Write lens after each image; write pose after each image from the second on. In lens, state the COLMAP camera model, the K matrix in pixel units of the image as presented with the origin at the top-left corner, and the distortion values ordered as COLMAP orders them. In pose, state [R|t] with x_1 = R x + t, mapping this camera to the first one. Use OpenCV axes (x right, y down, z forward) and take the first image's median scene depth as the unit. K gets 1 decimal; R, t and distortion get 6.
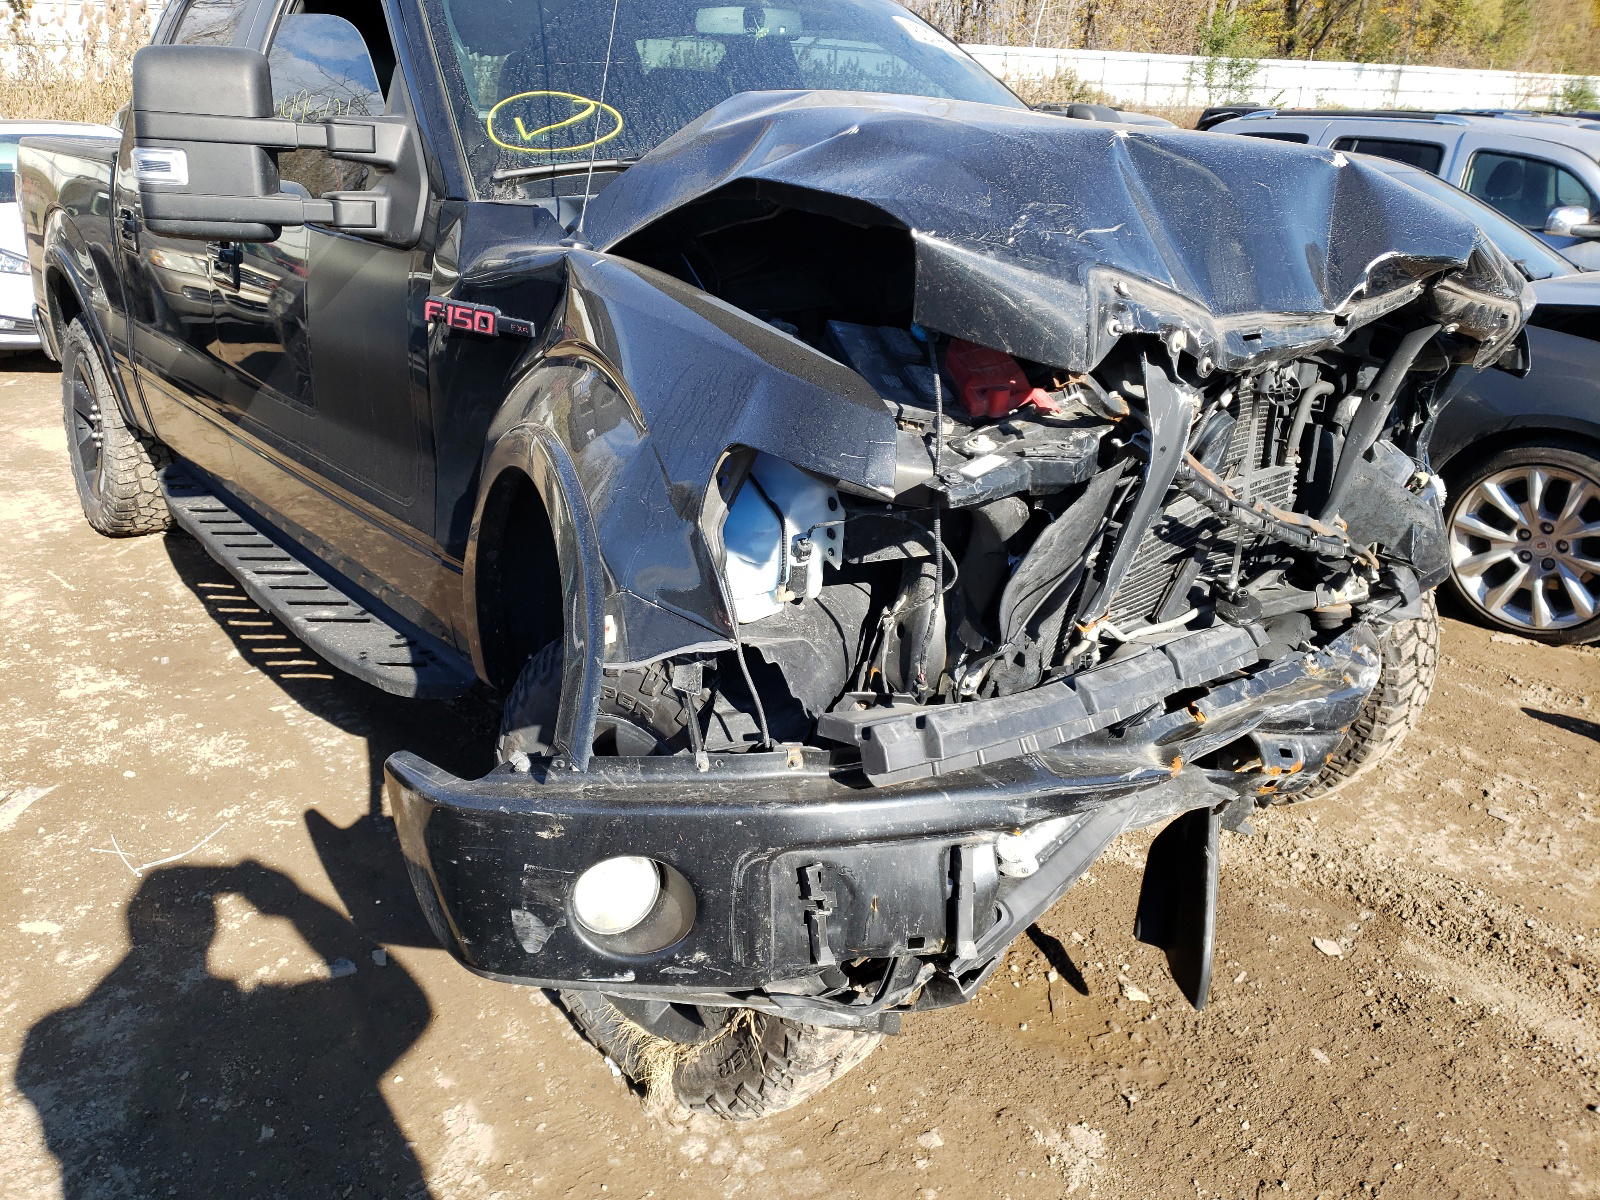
lens RADIAL K [[1224.1, 0, 798.5], [0, 1224.1, 562.4], [0, 0, 1]] dist [0.045706, -0.032140]
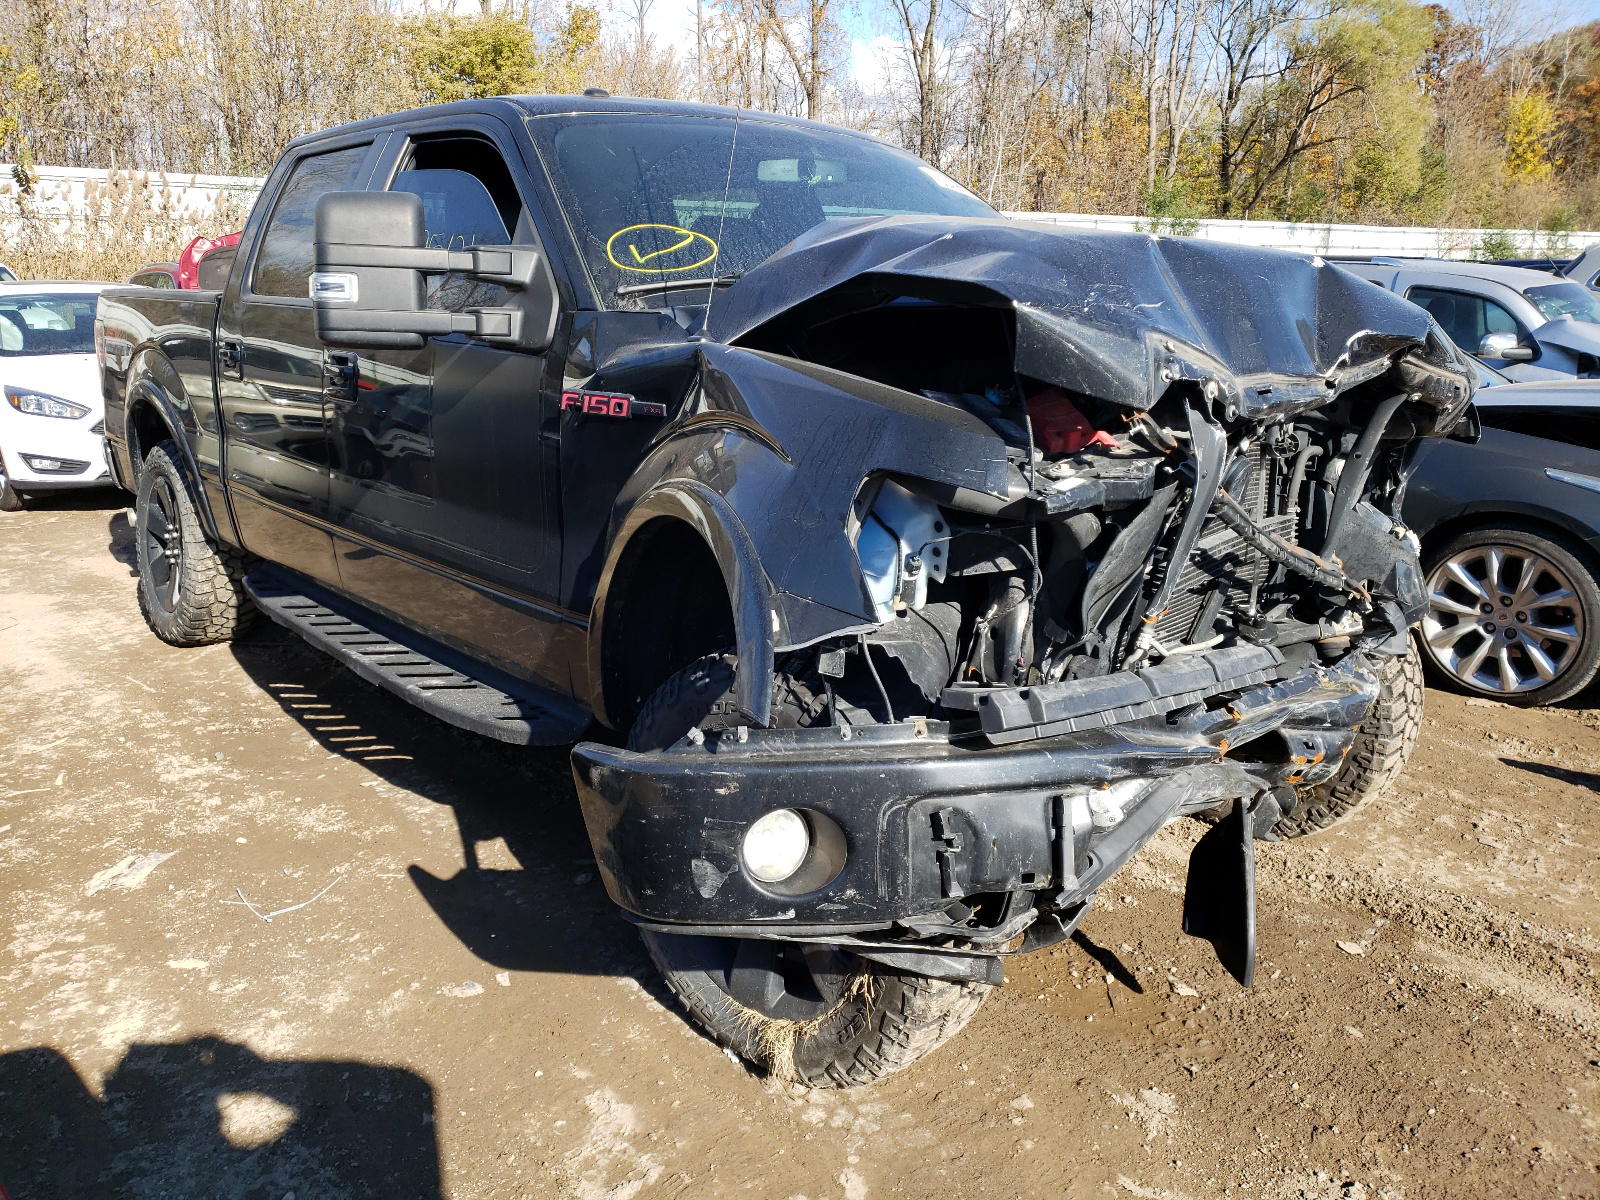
lens RADIAL K [[1224.1, 0, 798.5], [0, 1224.1, 562.4], [0, 0, 1]] dist [0.045706, -0.032140]
pose [[0.999425, -0.018942, 0.028123, -0.107886], [0.022189, 0.992521, -0.120042, 0.095970], [-0.025639, 0.120597, 0.992370, -0.159410]]
